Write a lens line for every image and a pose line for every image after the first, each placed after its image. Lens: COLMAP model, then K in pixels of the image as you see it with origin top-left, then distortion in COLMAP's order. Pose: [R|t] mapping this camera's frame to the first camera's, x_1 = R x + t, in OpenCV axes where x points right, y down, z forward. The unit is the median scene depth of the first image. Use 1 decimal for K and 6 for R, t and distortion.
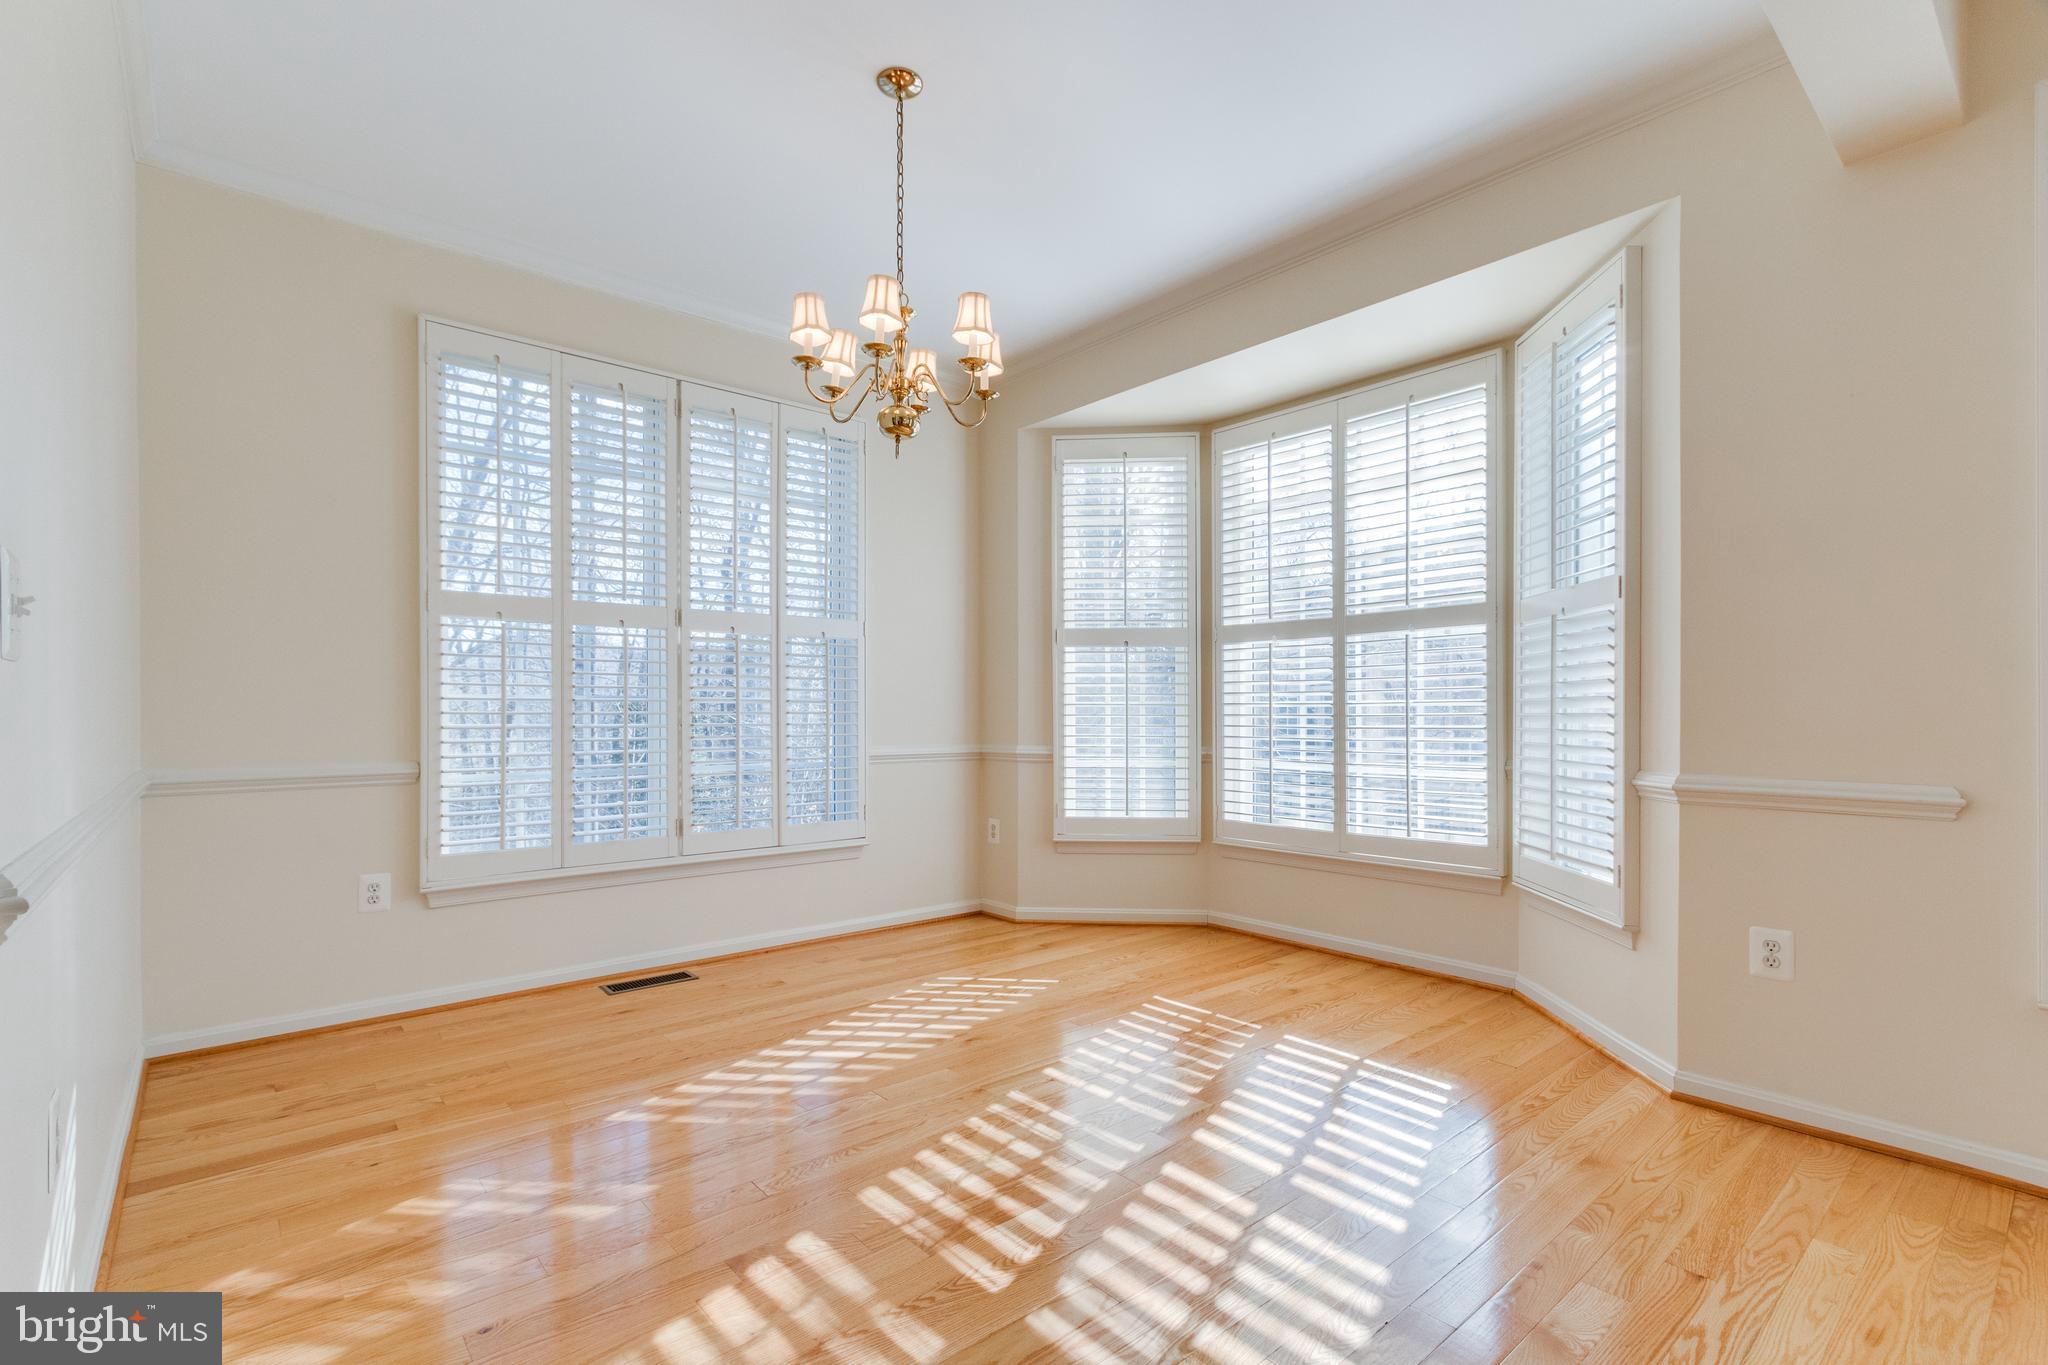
lens RADIAL K [[933.0, 0, 1006.7], [0, 933.0, 710.7], [0, 0, 1]] dist [0.002915, 0.000008]
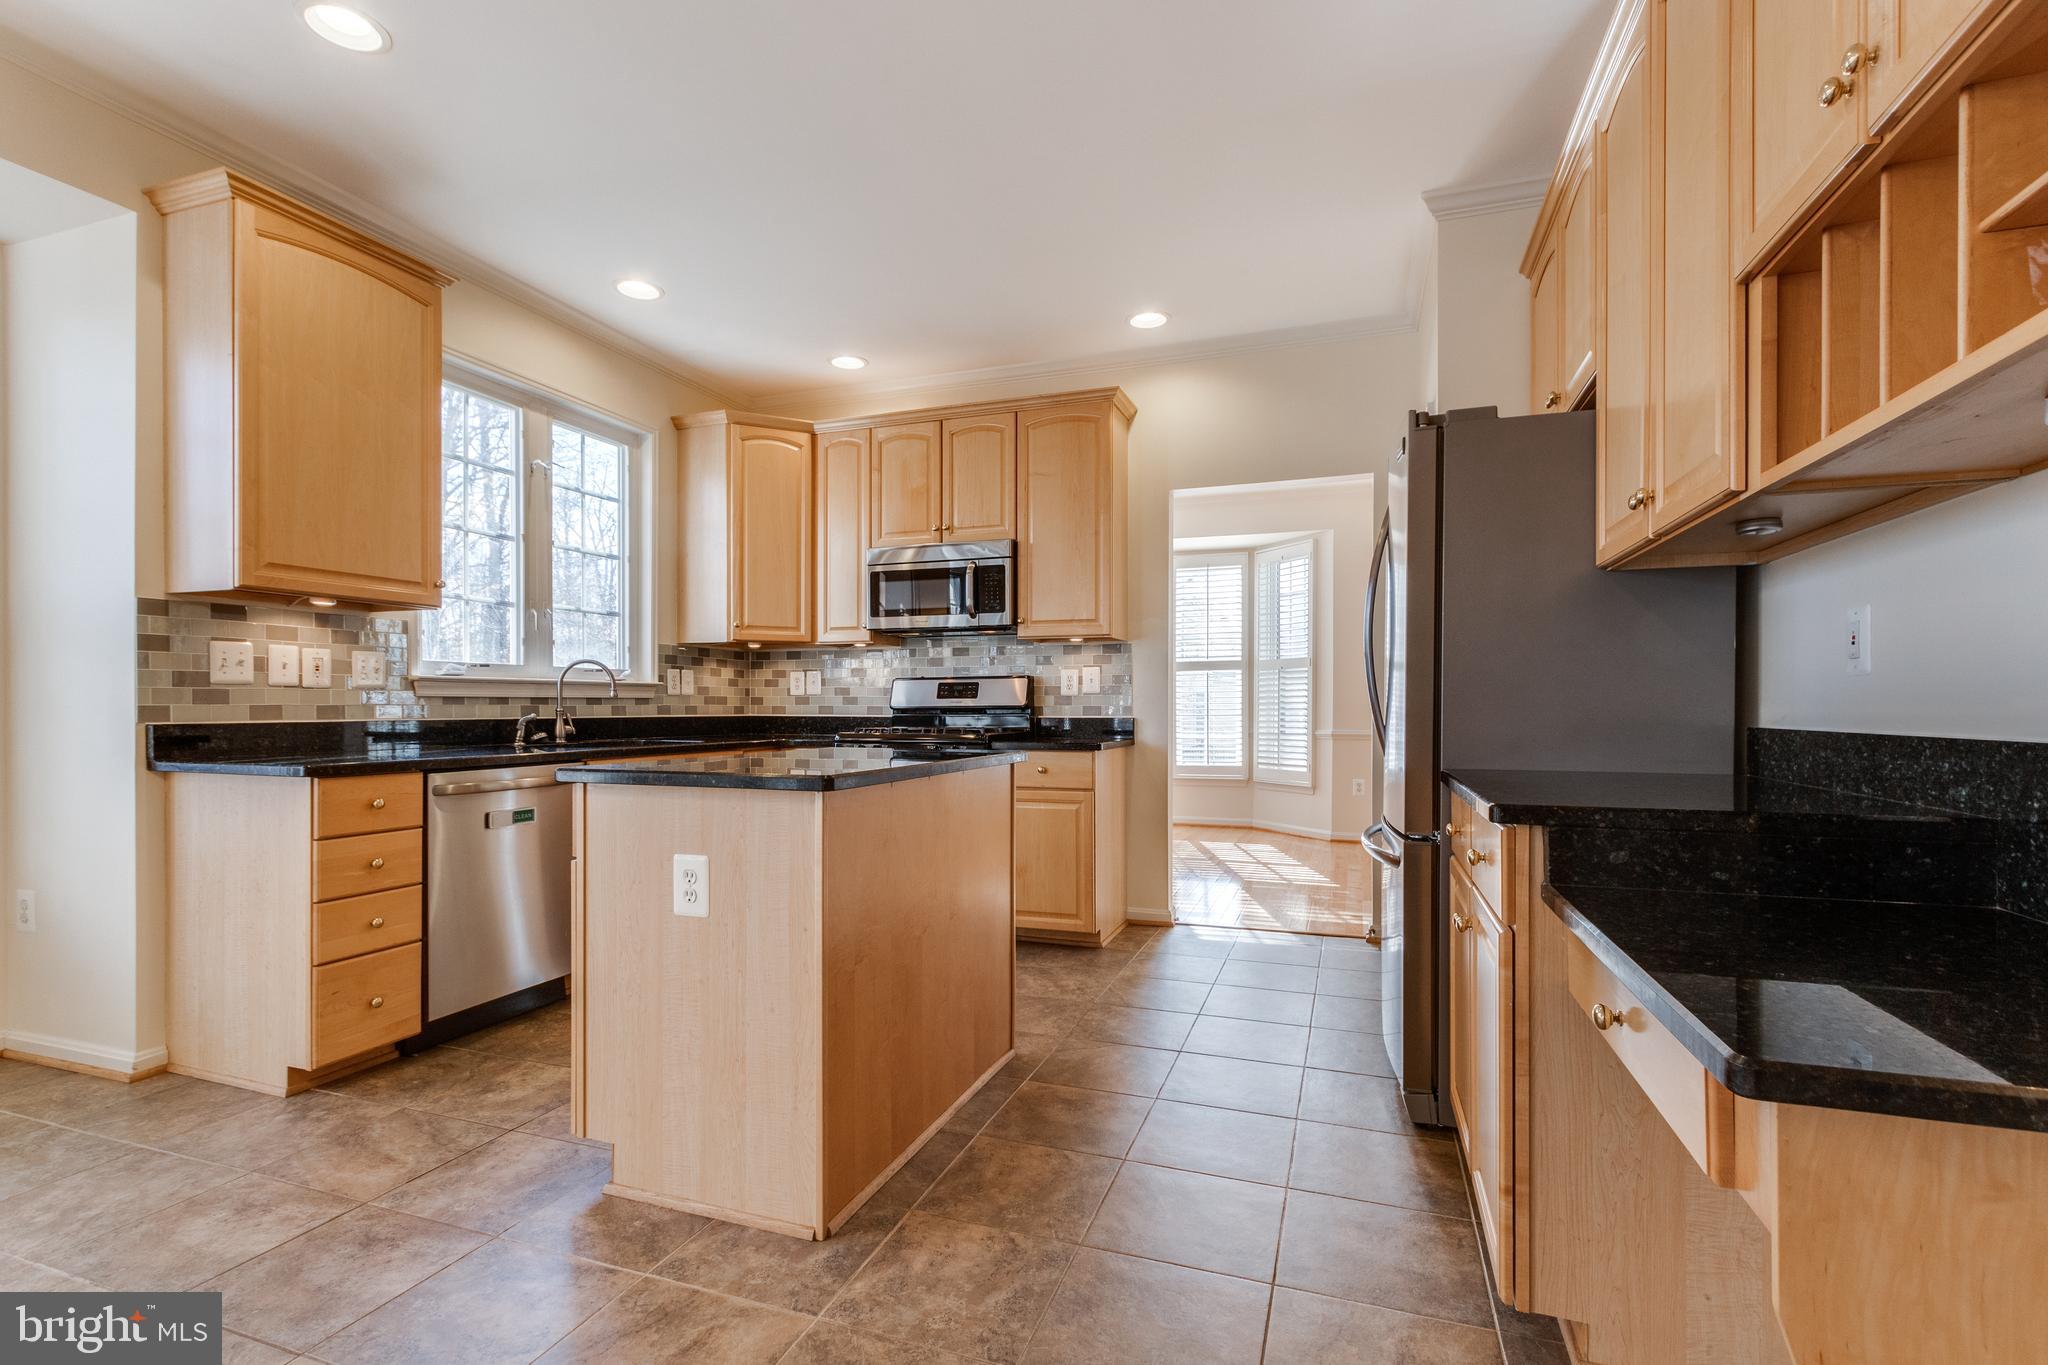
lens RADIAL K [[941.9, 0, 1011.2], [0, 941.9, 712.0], [0, 0, 1]] dist [0.002883, 0.000136]
pose [[0.867093, -0.000187, 0.498146, -1.189996], [-0.001378, 0.999995, 0.002775, 0.005354], [-0.498144, -0.003093, 0.867089, -0.768329]]
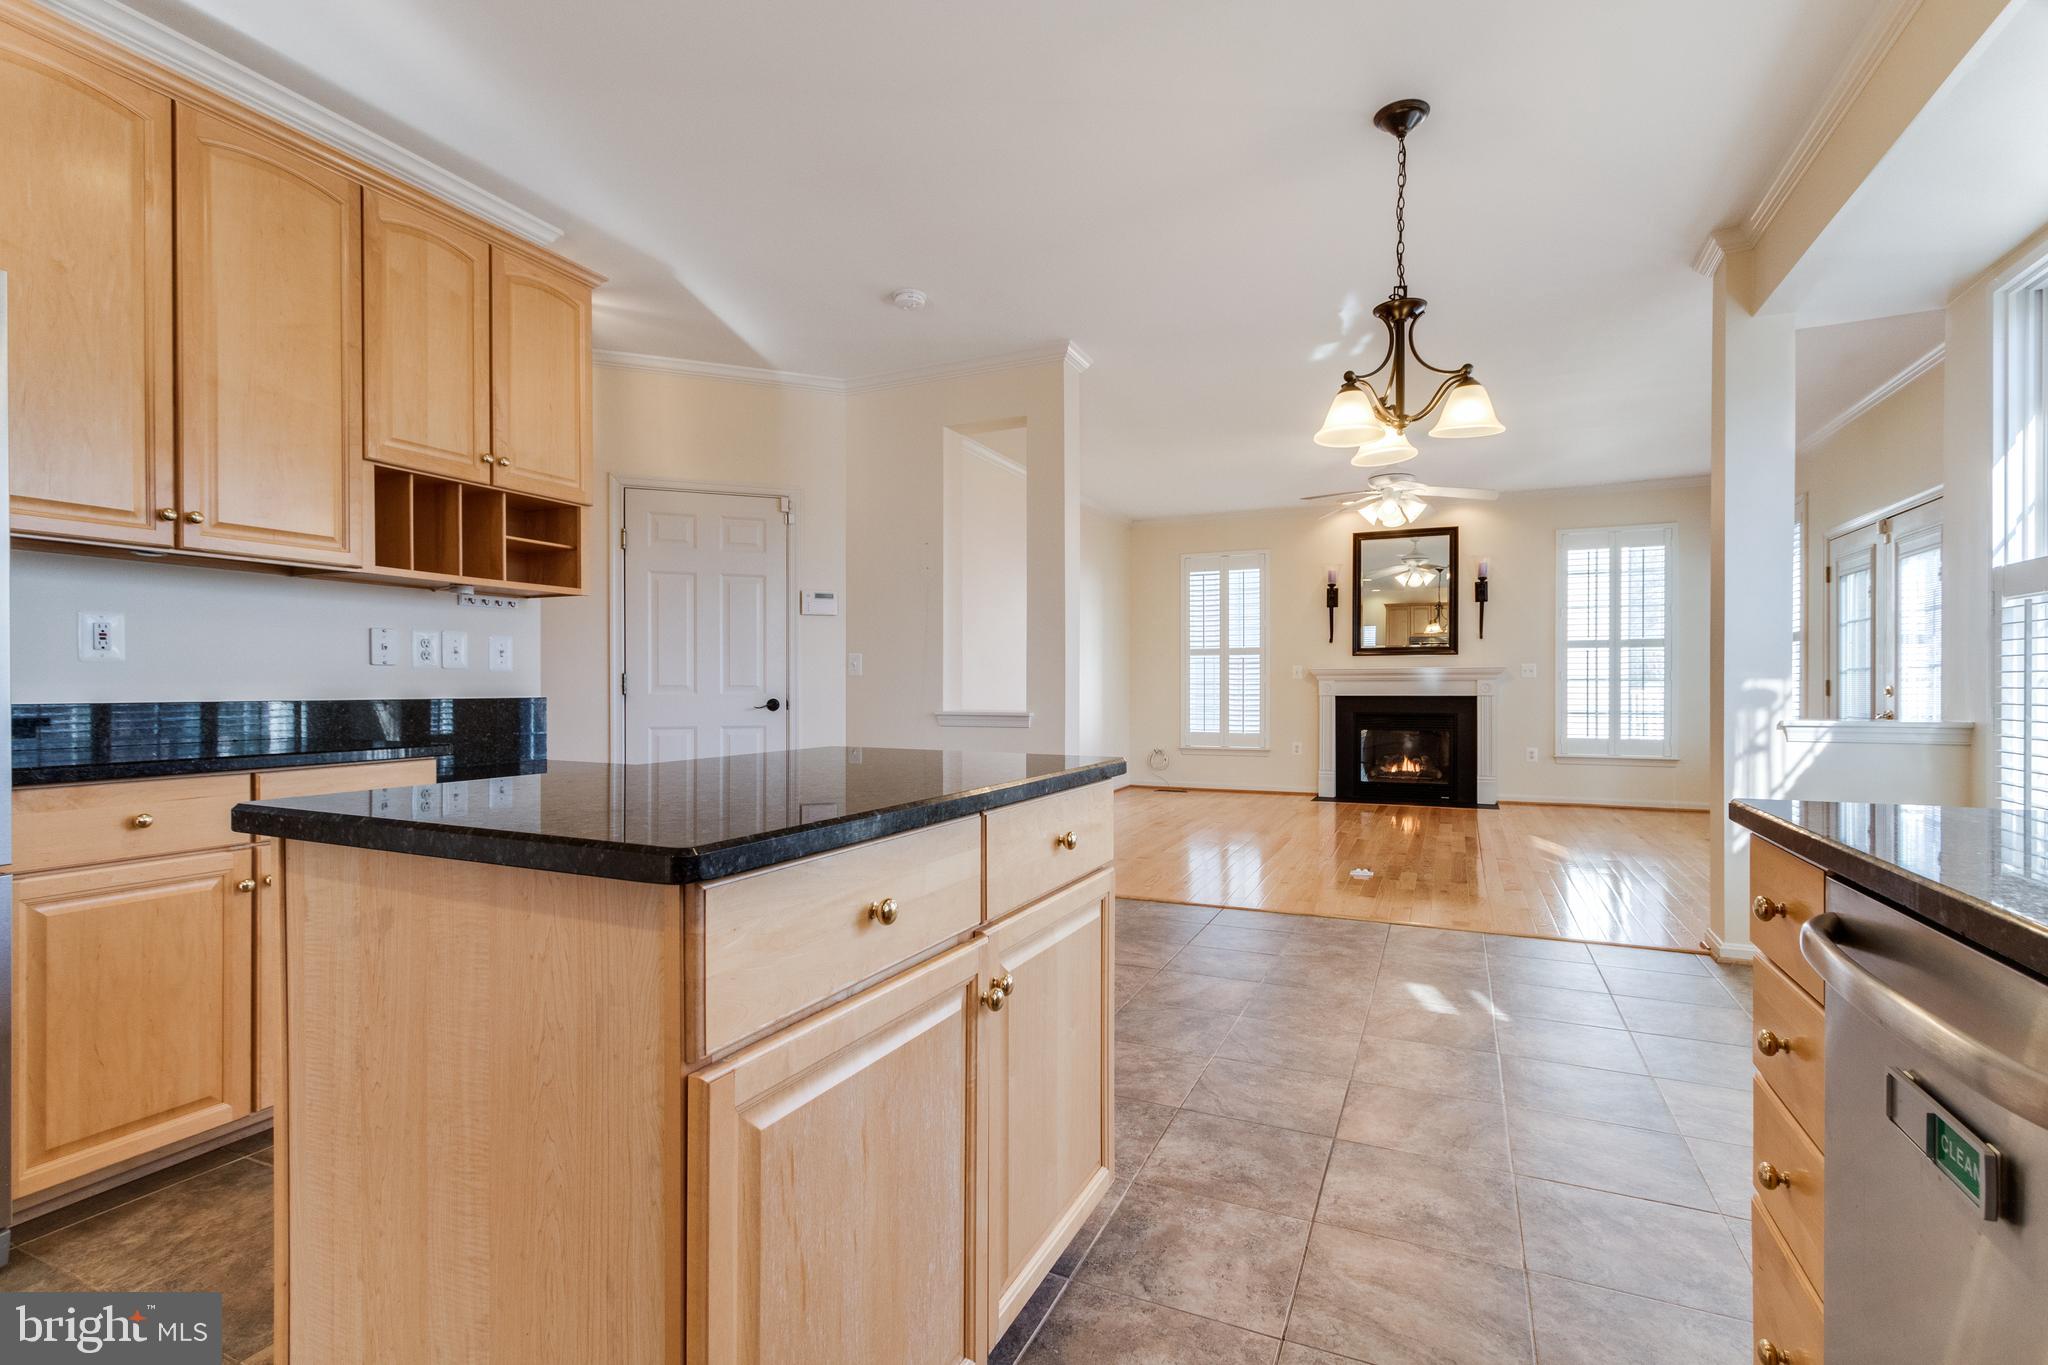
lens RADIAL K [[937.8, 0, 1023.0], [0, 937.8, 688.6], [0, 0, 1]] dist [0.001779, 0.000263]
pose [[-0.903949, 0.001295, -0.427638, -0.867545], [-0.000833, 0.999988, 0.004788, 0.001901], [0.427639, 0.004684, -0.903938, 0.339476]]
